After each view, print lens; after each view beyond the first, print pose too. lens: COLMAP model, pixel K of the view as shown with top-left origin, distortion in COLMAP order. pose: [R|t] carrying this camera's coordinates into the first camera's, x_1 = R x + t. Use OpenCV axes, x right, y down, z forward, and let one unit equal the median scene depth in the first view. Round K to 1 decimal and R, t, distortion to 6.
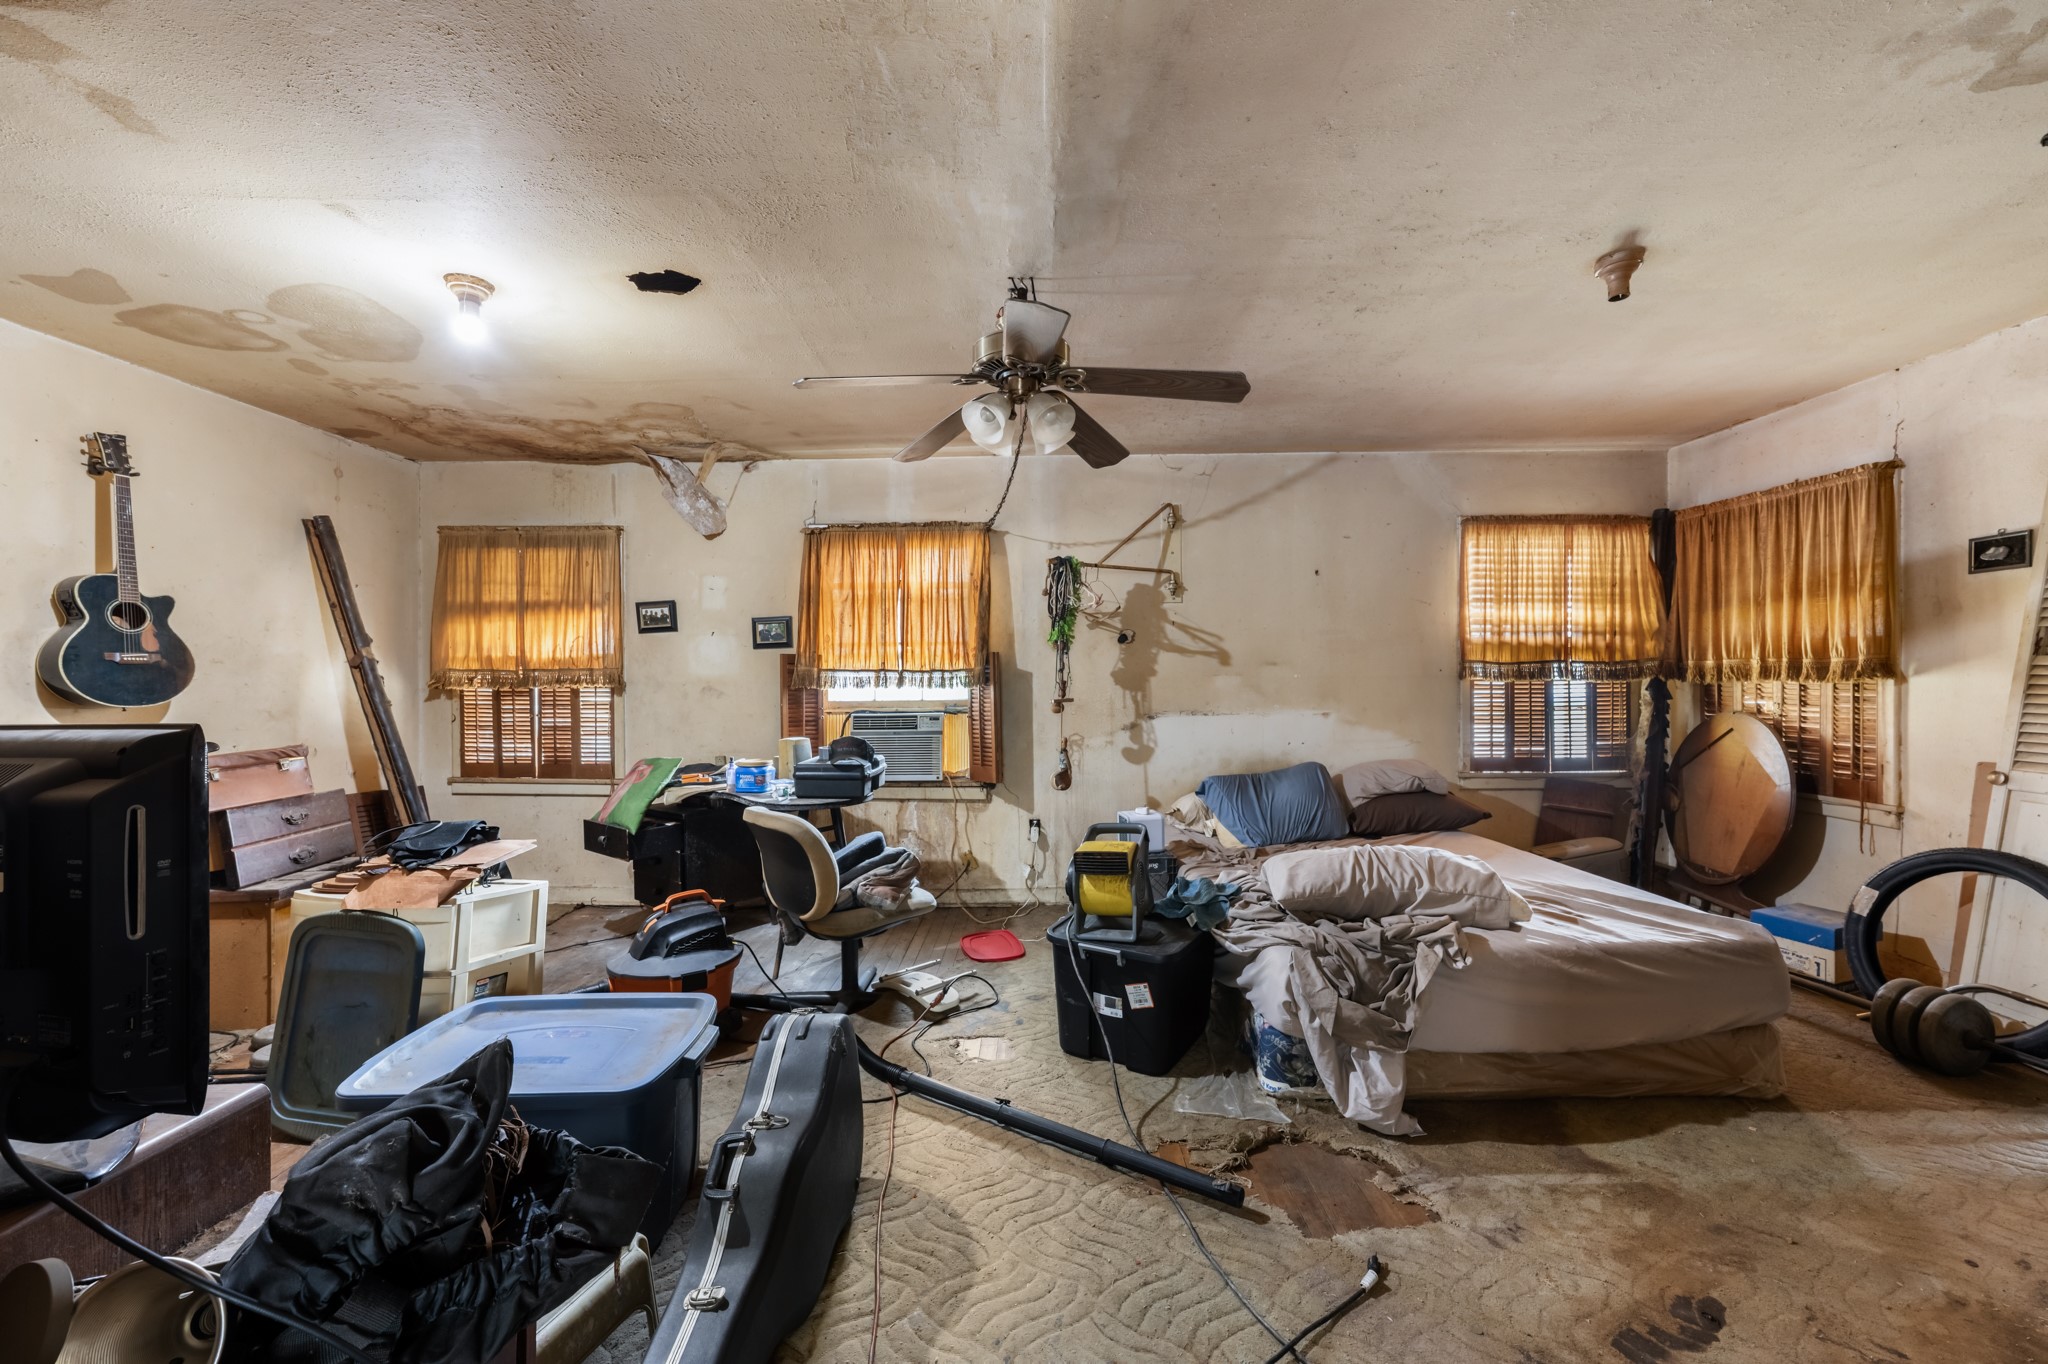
lens RADIAL K [[815.8, 0, 1024.0], [0, 815.8, 682.0], [0, 0, 1]] dist [-0.038428, 0.024544]
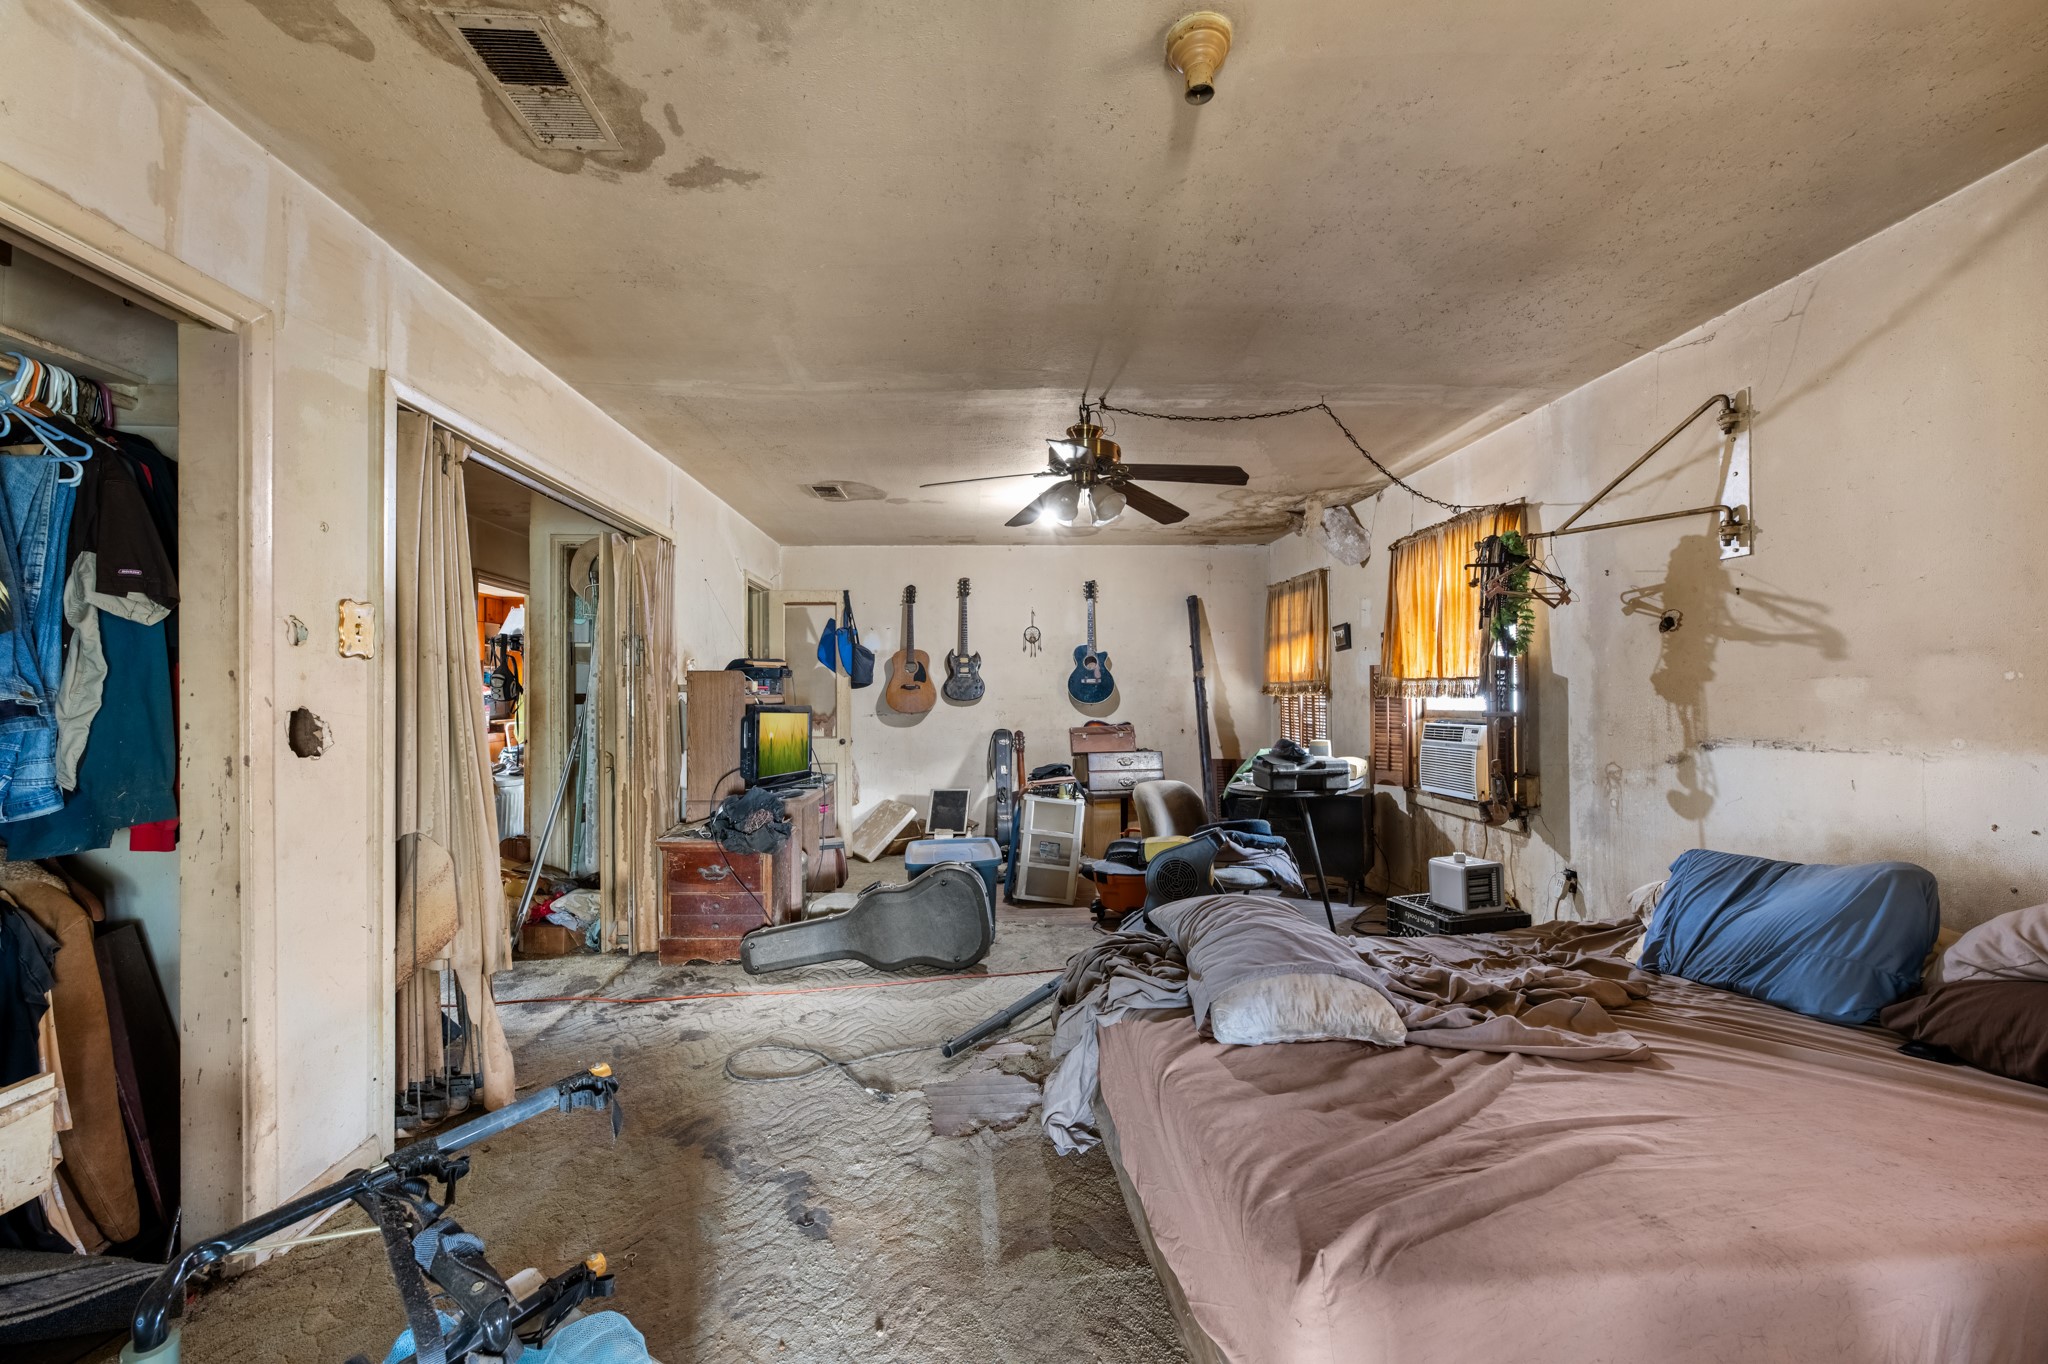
lens RADIAL K [[815.8, 0, 1024.0], [0, 815.8, 682.0], [0, 0, 1]] dist [-0.038428, 0.024544]
pose [[0.066474, -0.011253, -0.997725, 0.733534], [0.005182, 0.999927, -0.010932, -0.002228], [0.997775, -0.004443, 0.066528, 0.439811]]
